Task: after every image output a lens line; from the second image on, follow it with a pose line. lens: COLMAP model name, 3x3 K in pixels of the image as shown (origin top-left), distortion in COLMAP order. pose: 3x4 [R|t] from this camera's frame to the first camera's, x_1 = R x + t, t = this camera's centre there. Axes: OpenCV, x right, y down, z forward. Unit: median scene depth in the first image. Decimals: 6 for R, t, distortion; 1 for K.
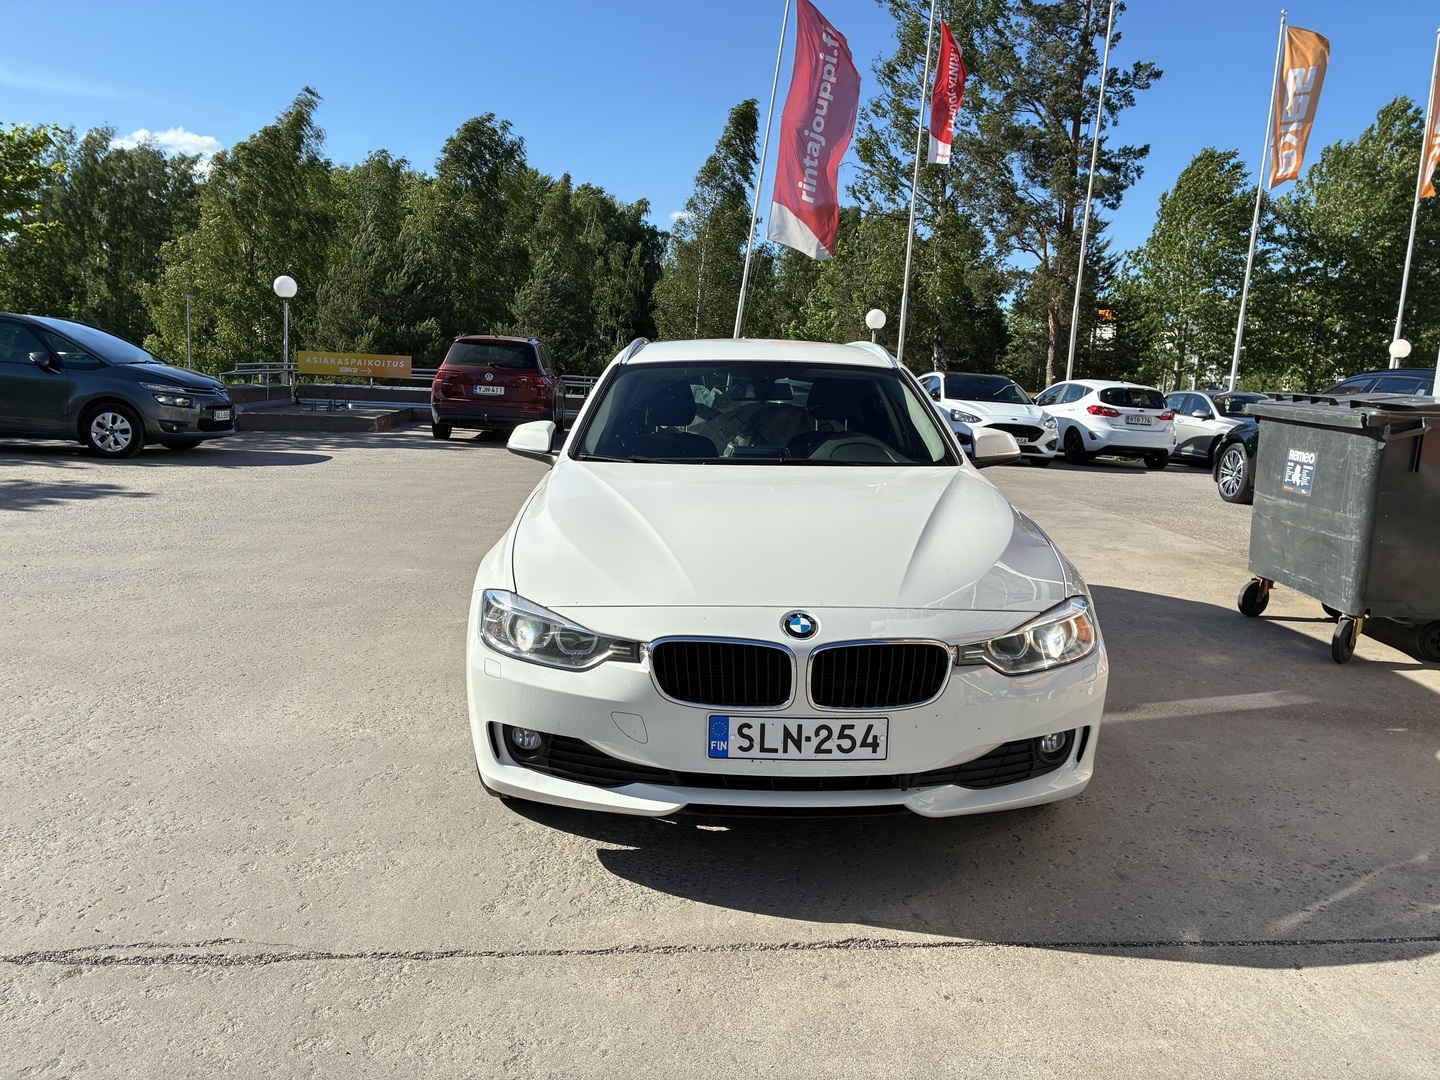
lens RADIAL K [[1094.5, 0, 716.6], [0, 1094.5, 544.9], [0, 0, 1]] dist [0.061592, -0.077632]
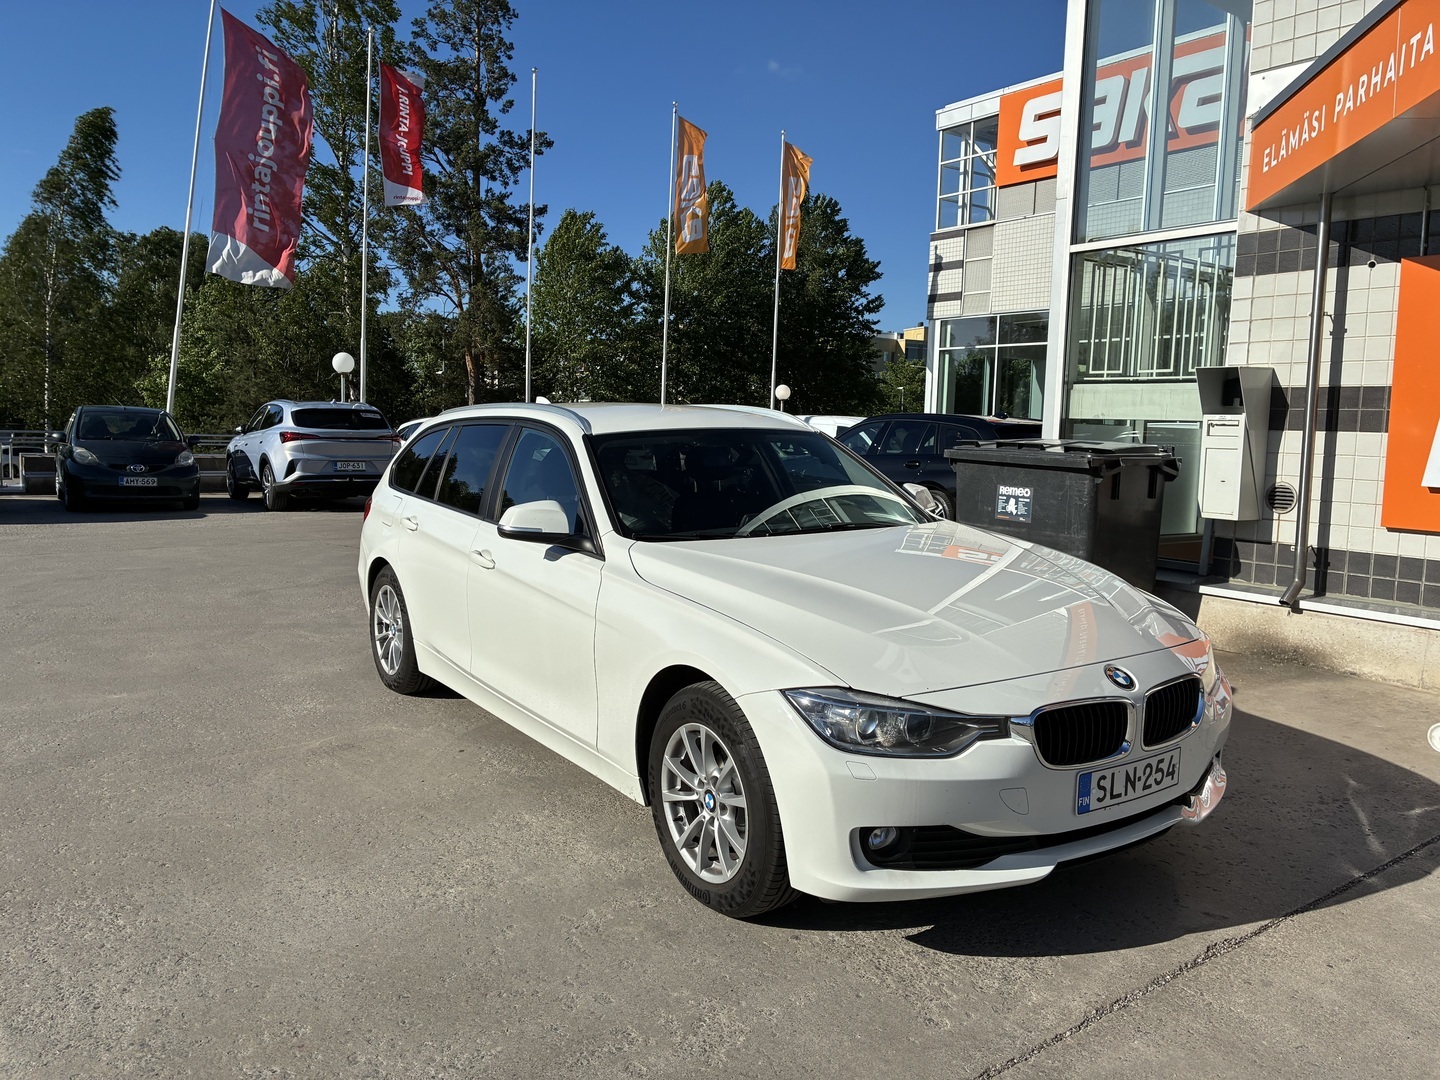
lens RADIAL K [[1094.5, 0, 724.8], [0, 1094.5, 529.1], [0, 0, 1]] dist [0.061592, -0.077632]
pose [[0.840603, -0.073113, 0.536695, -0.525227], [0.098944, 0.994903, -0.019437, -0.057819], [-0.532538, 0.069441, 0.843553, 0.165100]]
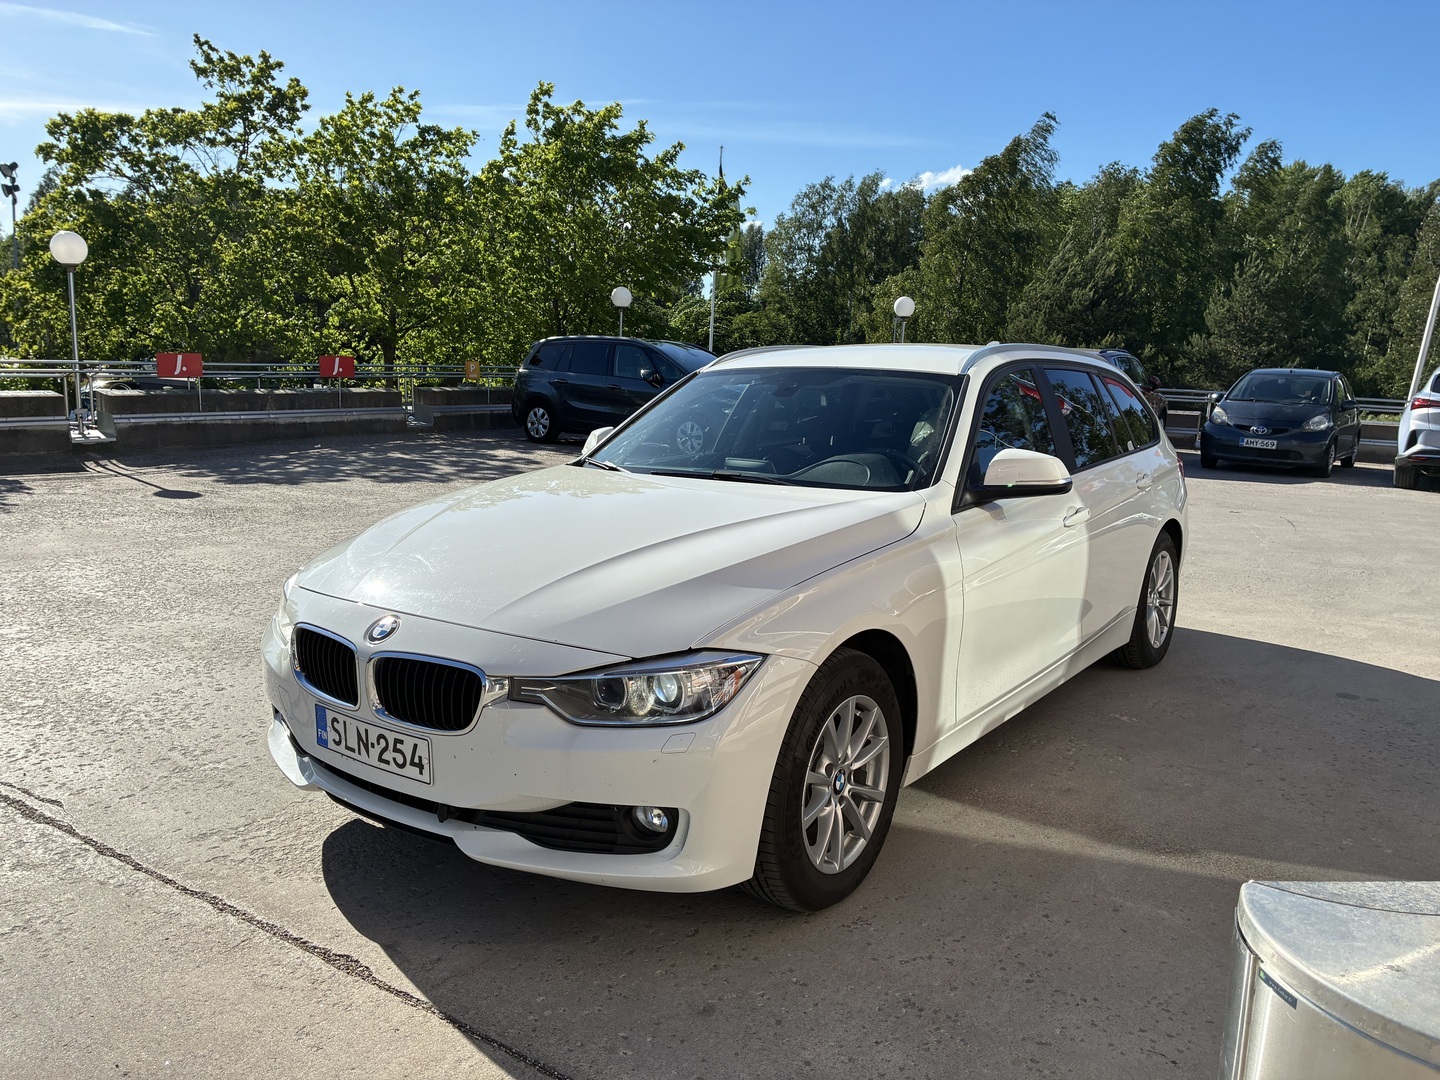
lens RADIAL K [[1094.5, 0, 721.4], [0, 1094.5, 535.9], [0, 0, 1]] dist [0.061592, -0.077632]
pose [[0.787215, 0.088027, -0.610364, 0.567155], [-0.101682, 0.994741, 0.012318, -0.033079], [0.608238, 0.052366, 0.792025, 0.247398]]
